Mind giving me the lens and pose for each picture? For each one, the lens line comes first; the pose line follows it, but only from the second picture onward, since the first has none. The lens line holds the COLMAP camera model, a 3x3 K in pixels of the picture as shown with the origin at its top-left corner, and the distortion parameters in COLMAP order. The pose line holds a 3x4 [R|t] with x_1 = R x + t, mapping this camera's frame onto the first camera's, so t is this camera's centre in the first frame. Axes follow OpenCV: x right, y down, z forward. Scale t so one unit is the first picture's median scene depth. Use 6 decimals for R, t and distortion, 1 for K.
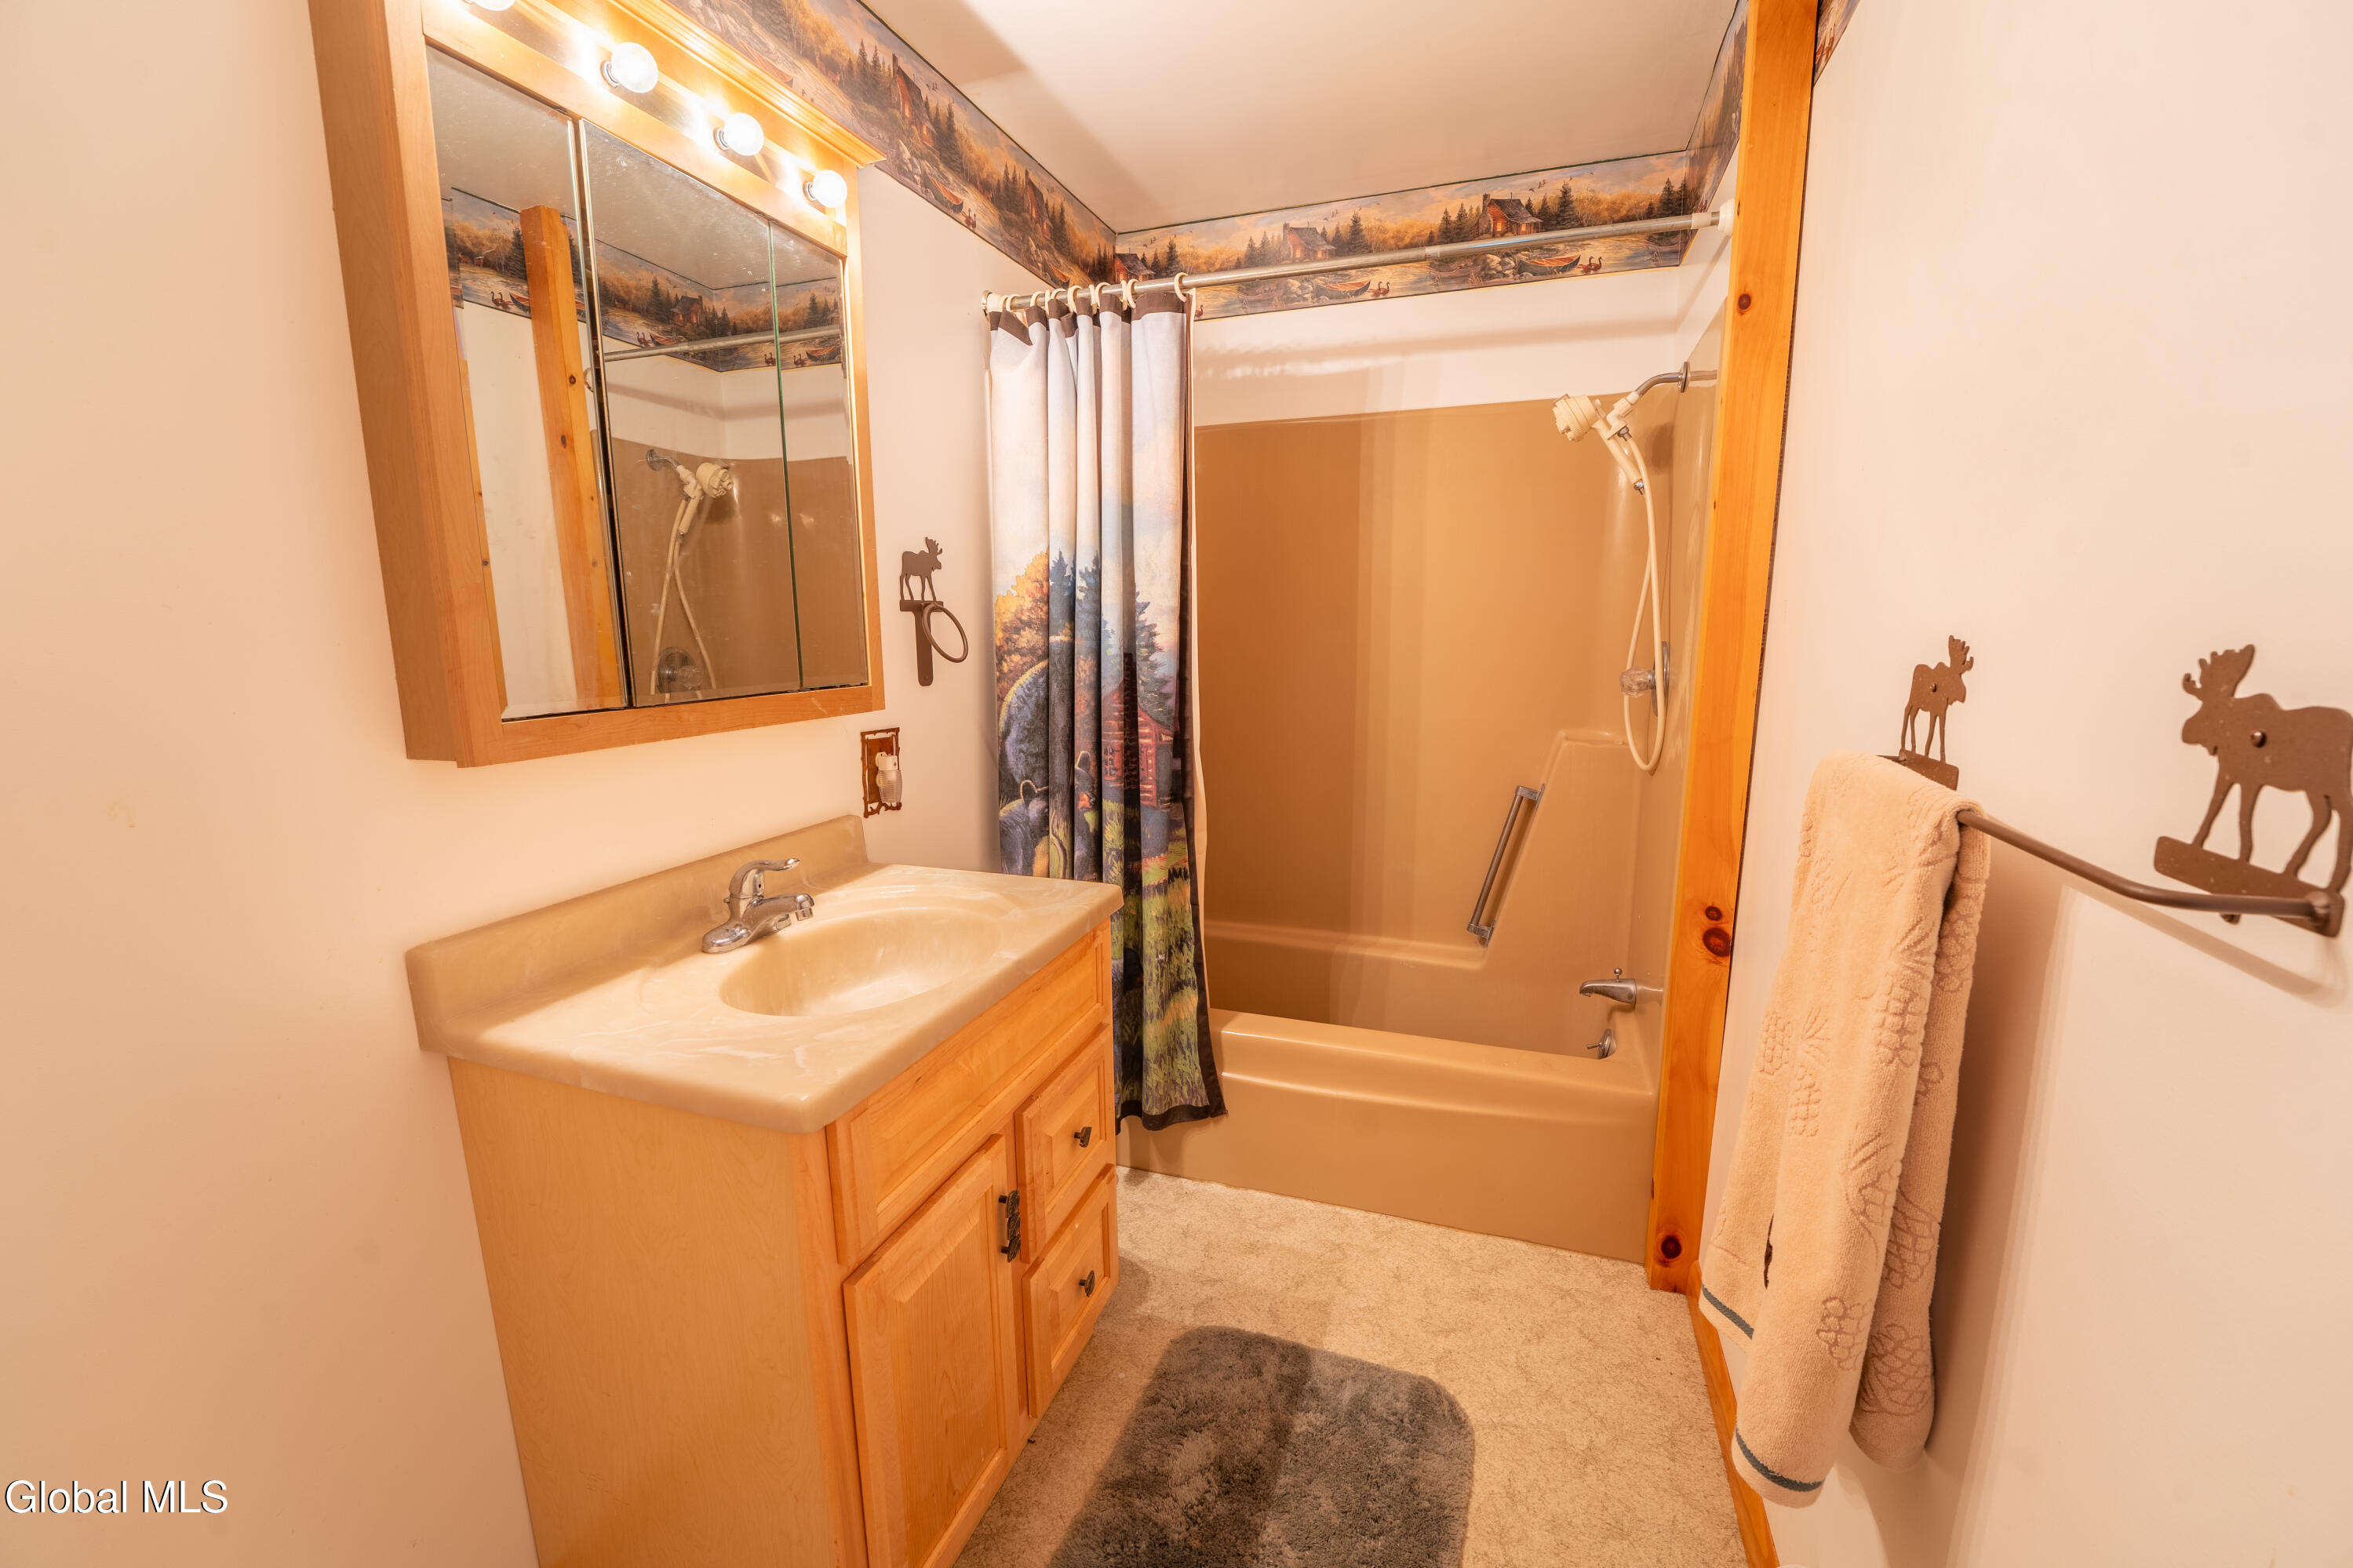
lens RADIAL K [[959.5, 0, 1170.5], [0, 959.5, 792.9], [0, 0, 1]] dist [-0.029273, 0.002986]
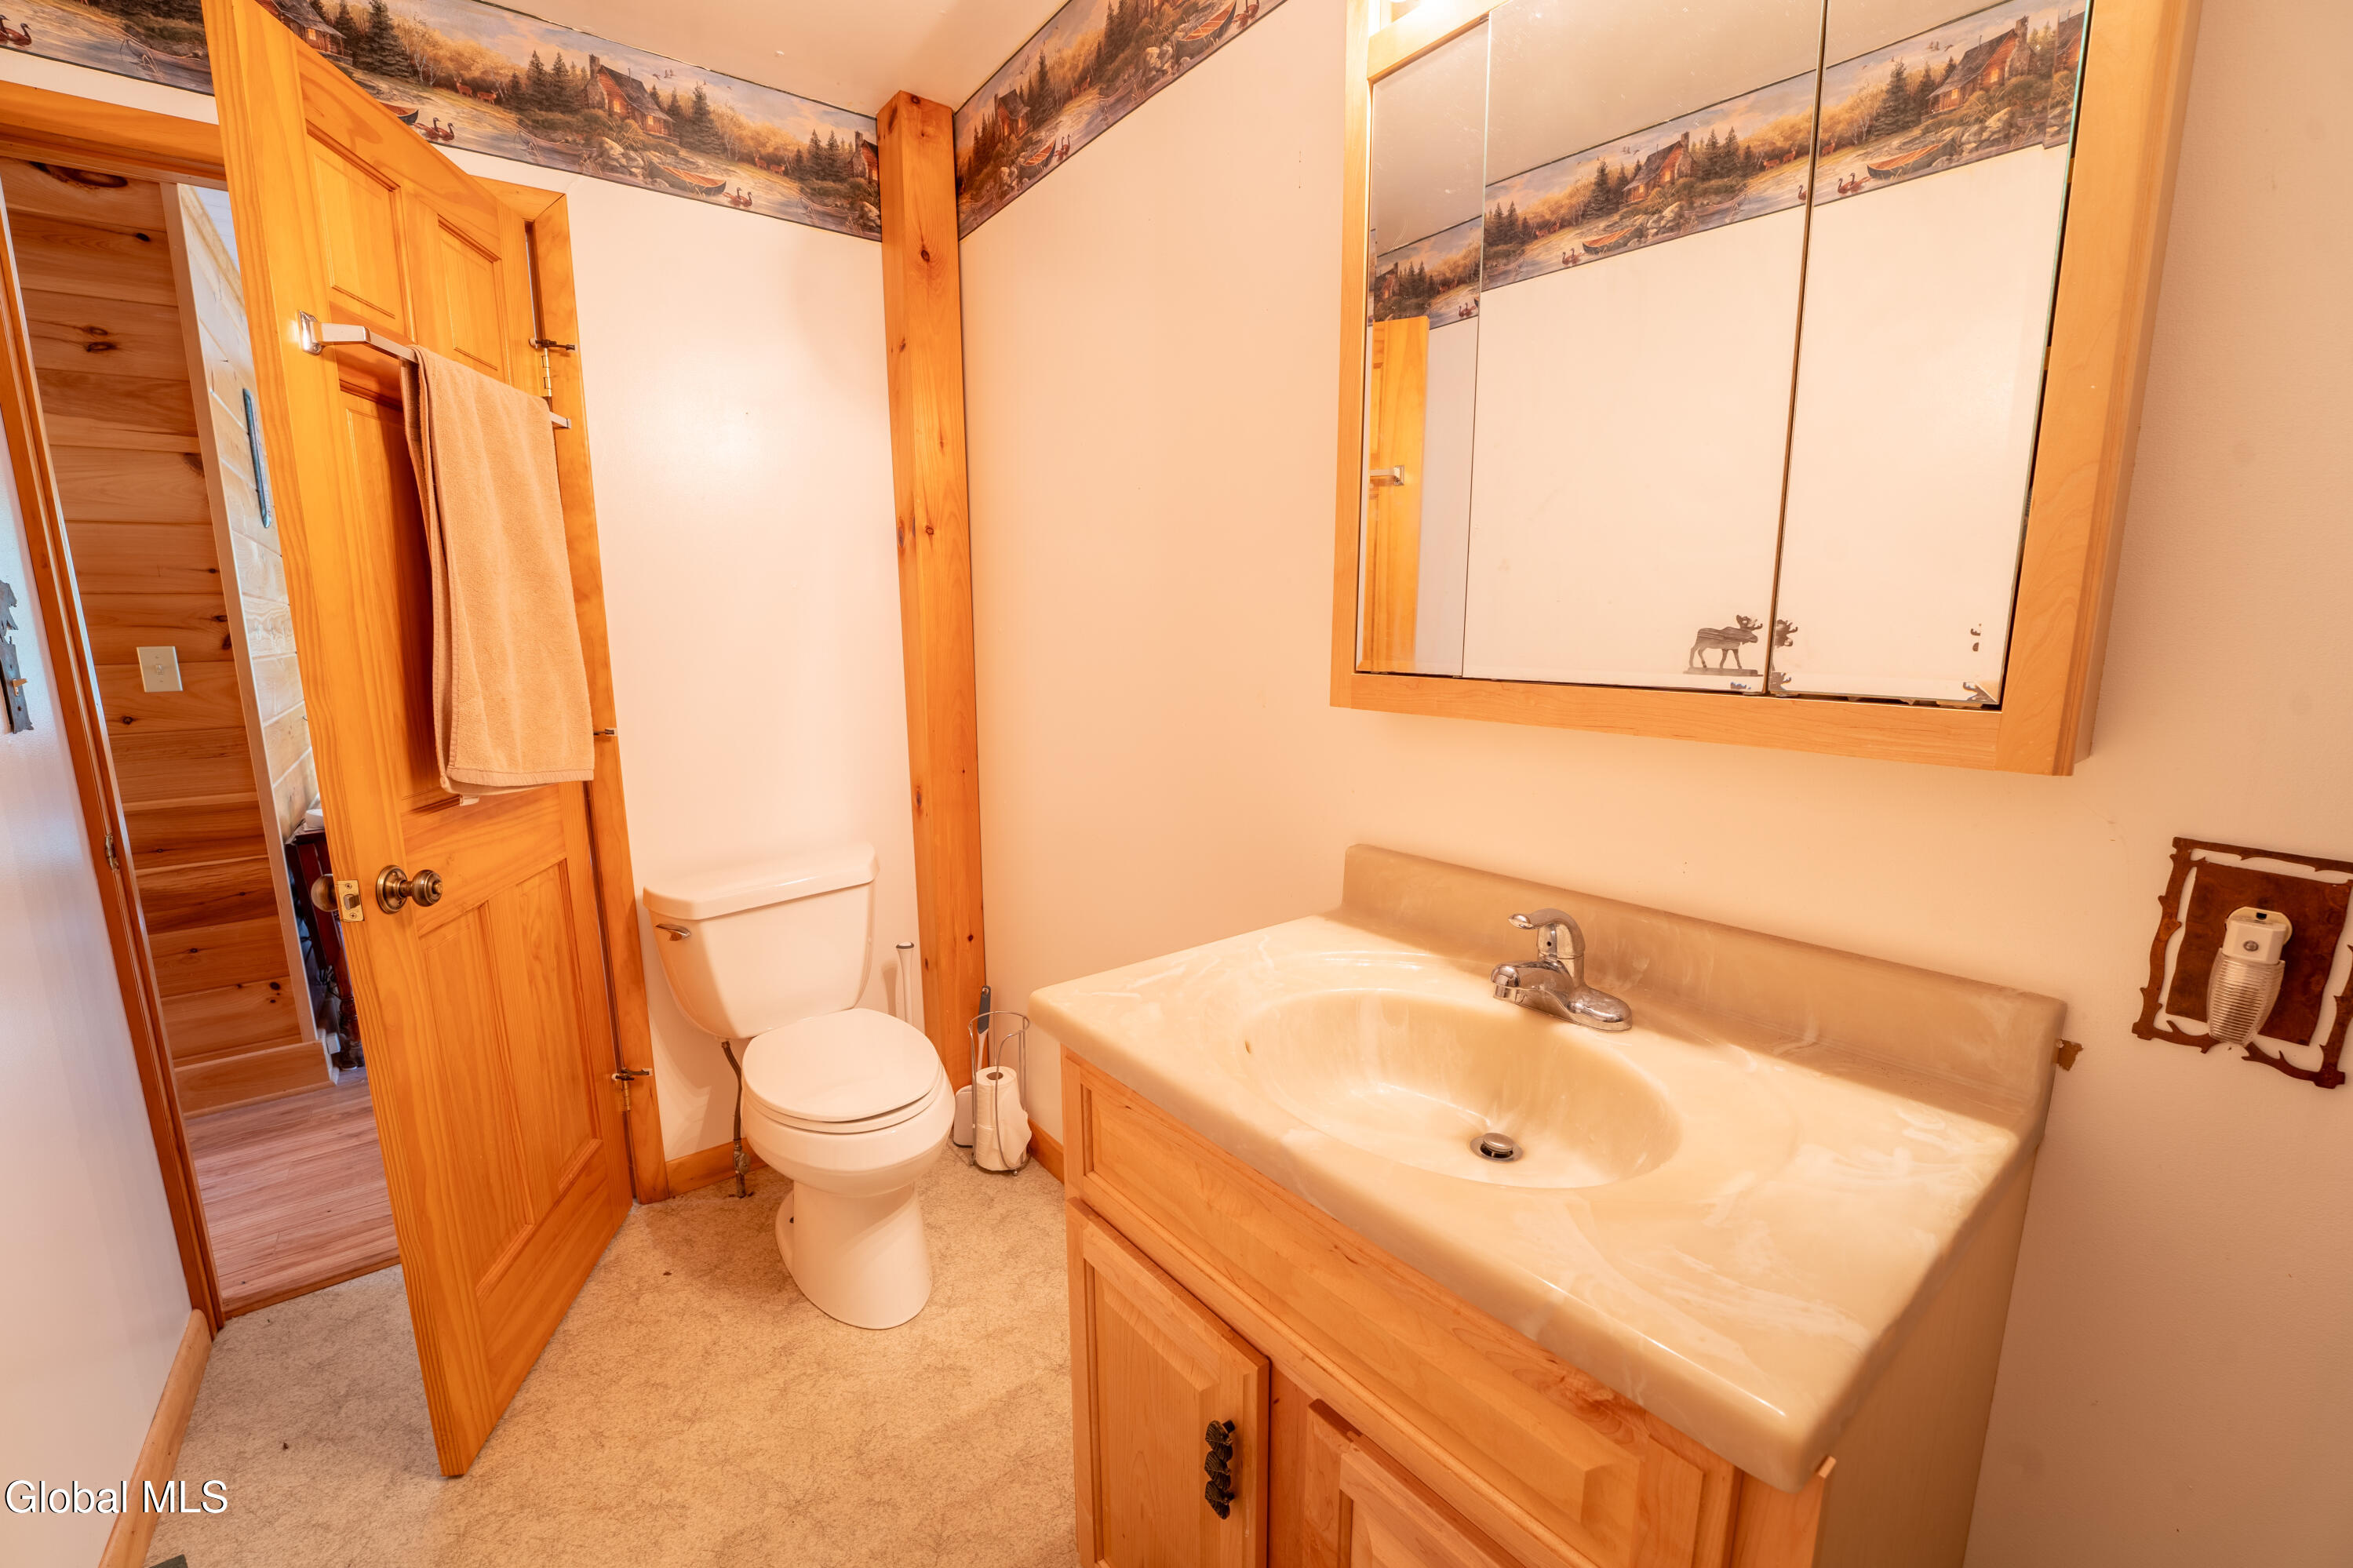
lens RADIAL K [[978.9, 0, 1169.6], [0, 978.9, 793.3], [0, 0, 1]] dist [-0.029643, 0.003475]
pose [[-0.546509, 0.213820, -0.809696, 0.395811], [-0.086590, 0.947246, 0.308588, -0.270100], [0.832964, 0.238758, -0.499164, 1.239094]]
